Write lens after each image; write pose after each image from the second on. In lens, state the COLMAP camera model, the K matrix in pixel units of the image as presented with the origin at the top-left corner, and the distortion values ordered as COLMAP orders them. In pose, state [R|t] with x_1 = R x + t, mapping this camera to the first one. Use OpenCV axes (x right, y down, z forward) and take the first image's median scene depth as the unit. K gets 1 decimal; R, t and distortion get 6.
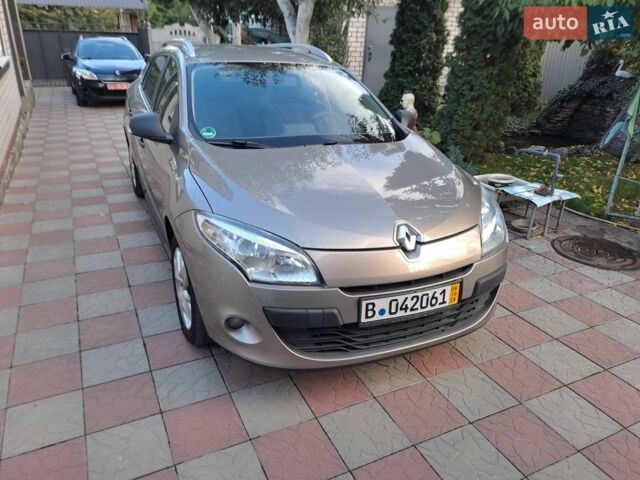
lens RADIAL K [[468.9, 0, 320.0], [0, 468.9, 240.0], [0, 0, 1]] dist [0.145222, -0.168136]
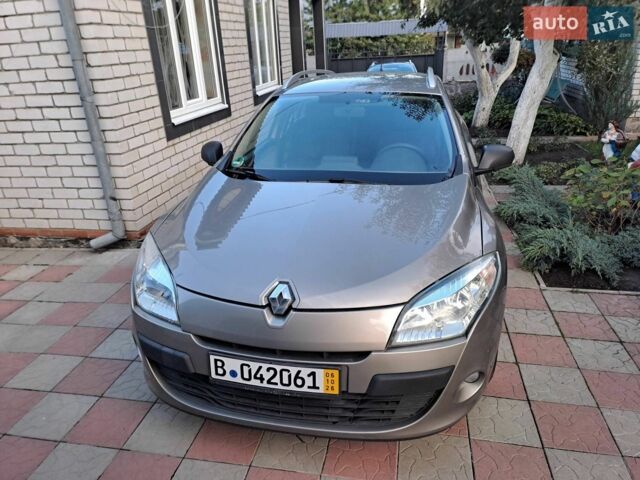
lens RADIAL K [[468.9, 0, 320.0], [0, 468.9, 240.0], [0, 0, 1]] dist [0.145222, -0.168136]
pose [[0.787032, 0.156790, -0.596656, 0.746943], [-0.172240, 0.984550, 0.031524, -0.153191], [0.592381, 0.077958, 0.801878, 0.337219]]
